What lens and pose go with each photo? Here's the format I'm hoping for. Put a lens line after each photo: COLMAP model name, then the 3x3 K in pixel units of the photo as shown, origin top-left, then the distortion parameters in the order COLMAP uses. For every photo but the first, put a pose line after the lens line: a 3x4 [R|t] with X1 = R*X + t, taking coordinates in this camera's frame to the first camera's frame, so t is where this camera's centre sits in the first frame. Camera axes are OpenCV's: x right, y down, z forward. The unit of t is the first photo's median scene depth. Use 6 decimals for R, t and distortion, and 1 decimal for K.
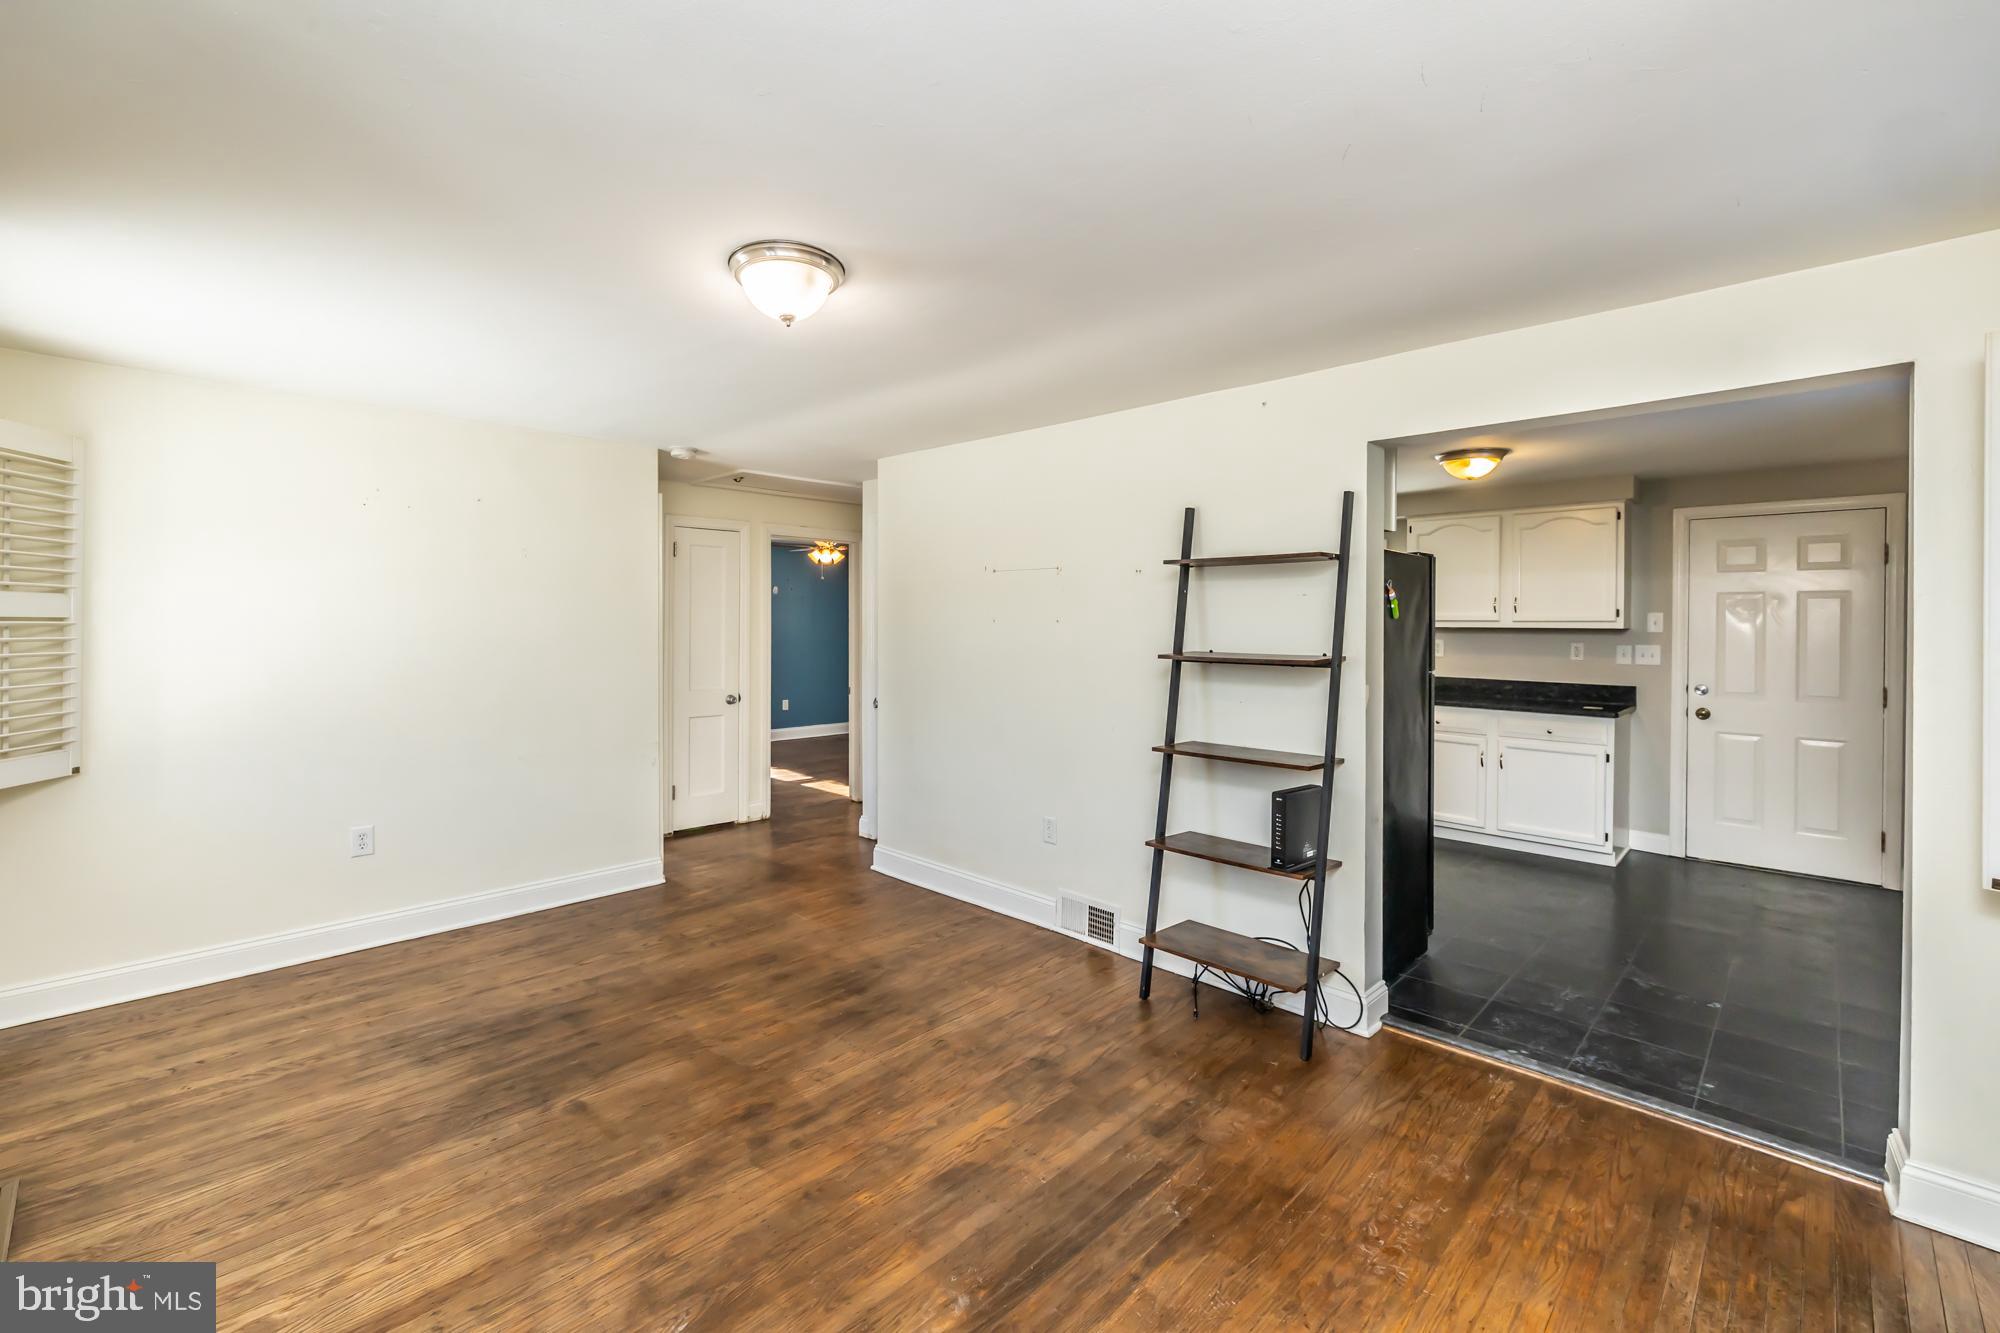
lens RADIAL K [[845.9, 0, 992.6], [0, 845.9, 634.2], [0, 0, 1]] dist [-0.001796, 0.000004]
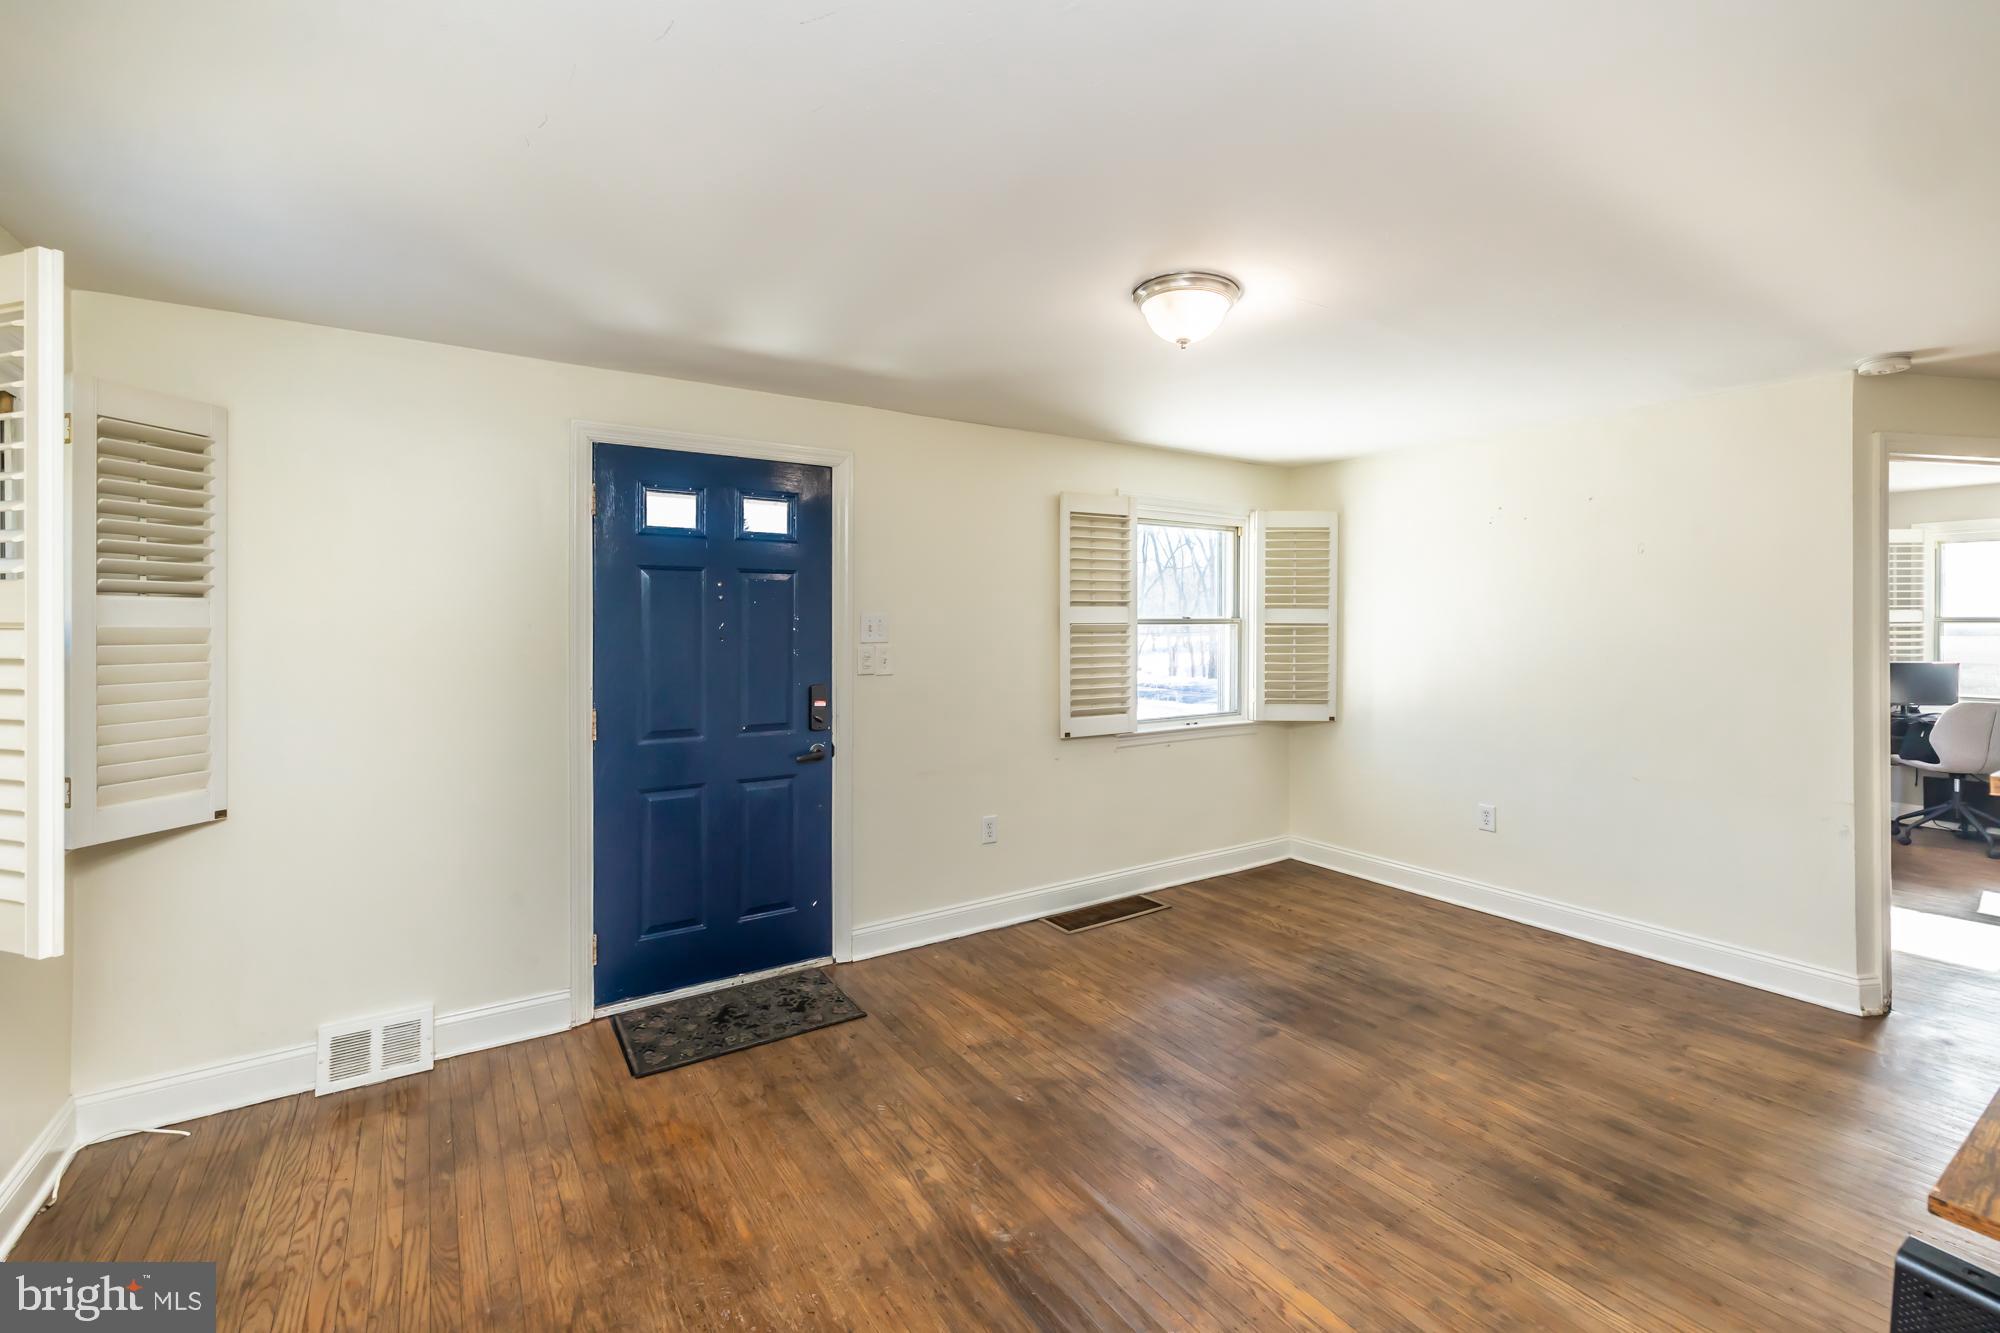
lens RADIAL K [[845.9, 0, 992.6], [0, 845.9, 634.2], [0, 0, 1]] dist [-0.001796, 0.000004]
pose [[-0.216097, 0.007241, -0.976345, 0.606018], [-0.016142, 0.999809, 0.010988, -0.004355], [0.976239, 0.018134, -0.215939, 0.705439]]
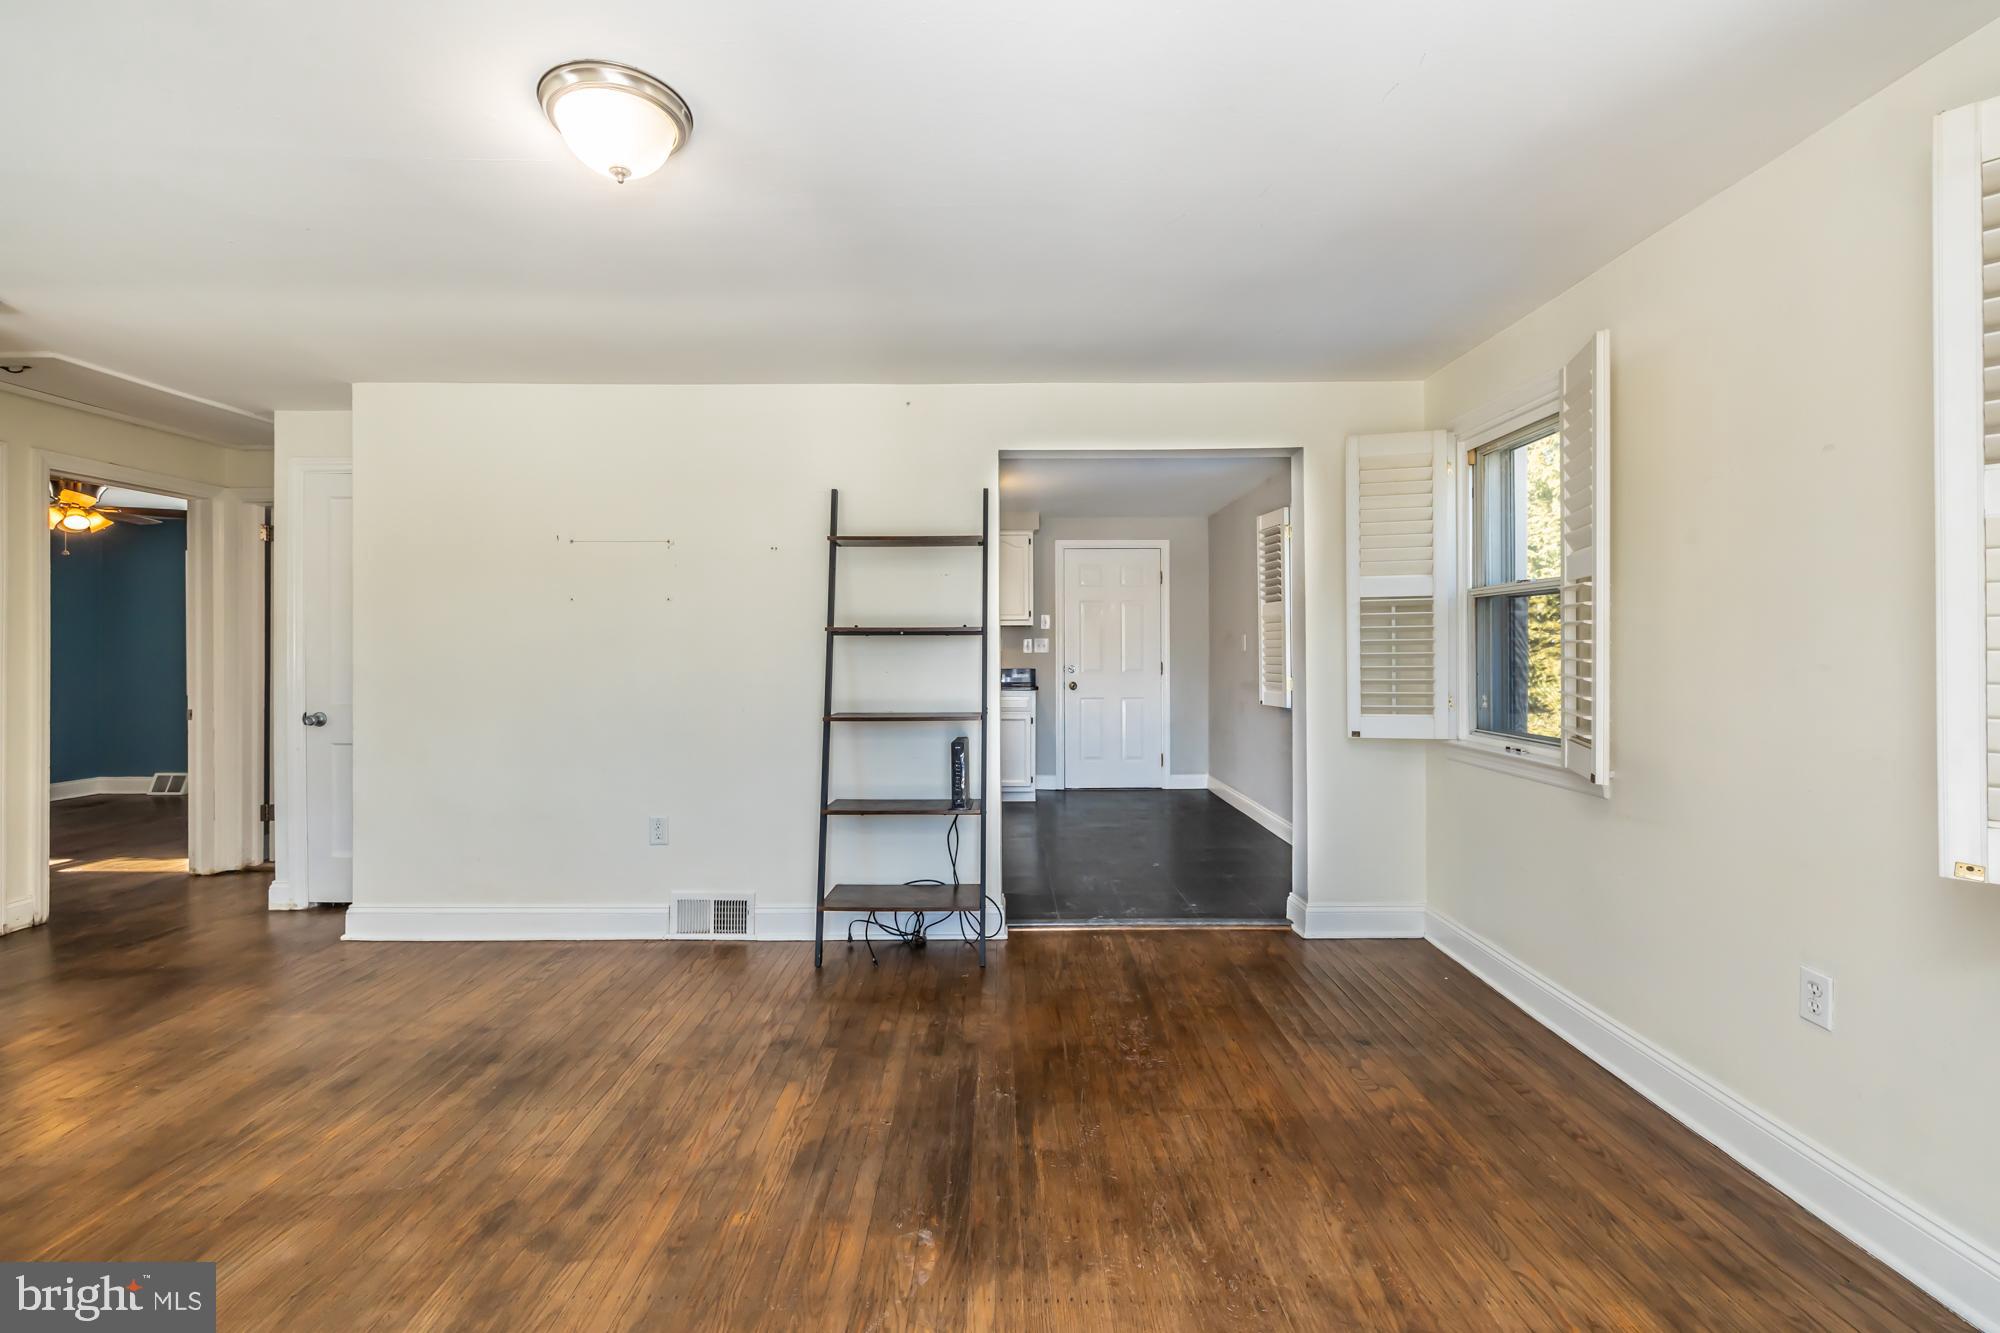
lens RADIAL K [[839.6, 0, 996.4], [0, 839.6, 639.2], [0, 0, 1]] dist [-0.000901, 0.000040]
pose [[0.715225, 0.000798, 0.698893, -0.388649], [0.016570, 0.999699, -0.018099, 0.063844], [-0.698697, 0.024525, 0.714997, 0.128374]]
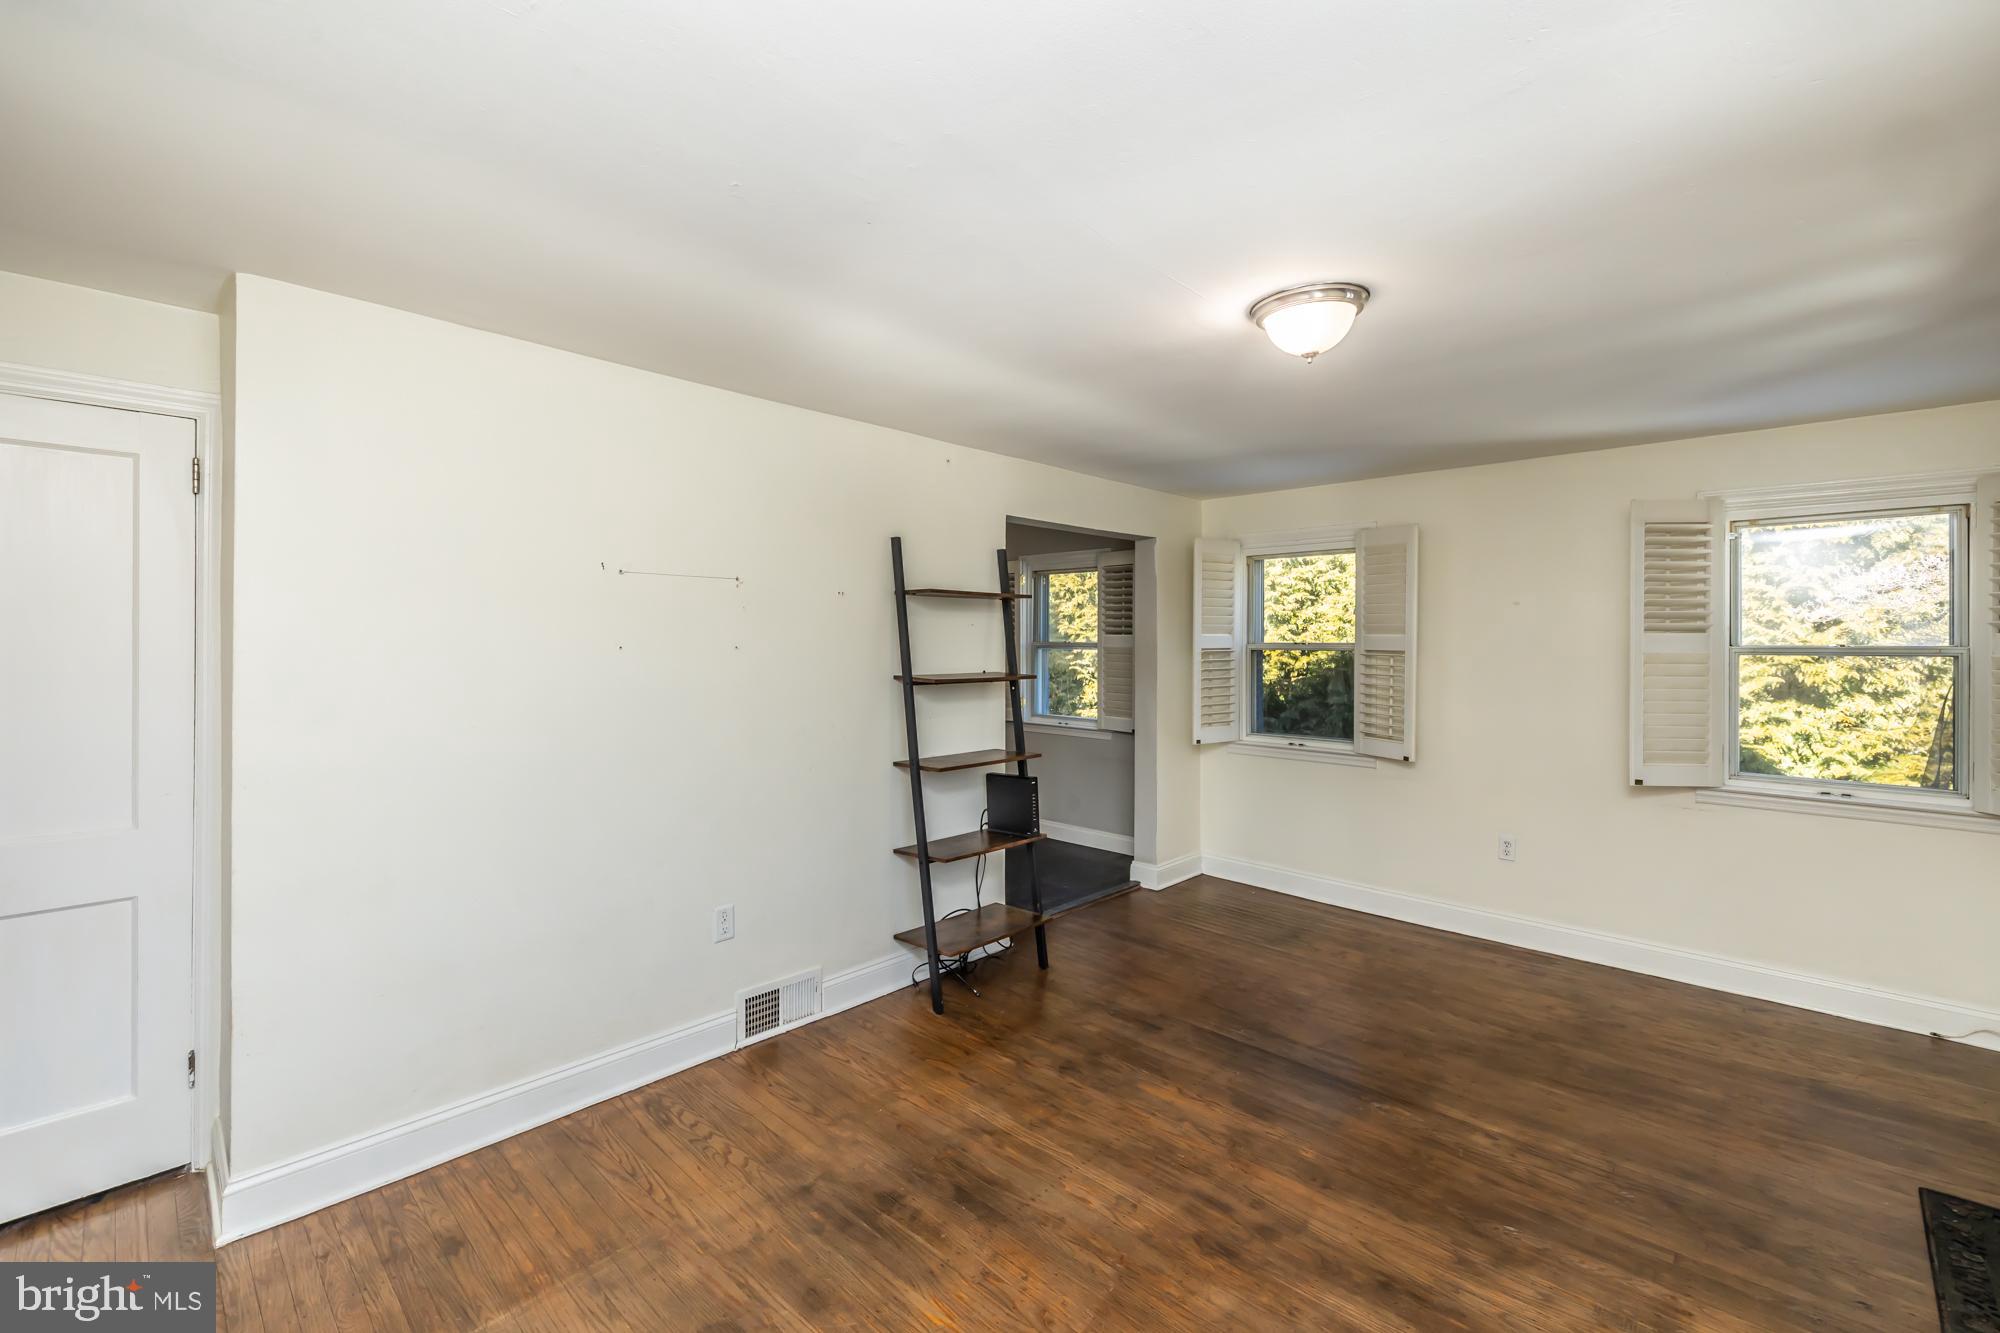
lens RADIAL K [[845.9, 0, 992.6], [0, 845.9, 634.2], [0, 0, 1]] dist [-0.001796, 0.000004]
pose [[-0.008304, 0.005200, 0.999952, -0.892748], [0.013698, 0.999893, -0.005086, -0.025889], [-0.999872, 0.013656, -0.008374, 0.981052]]
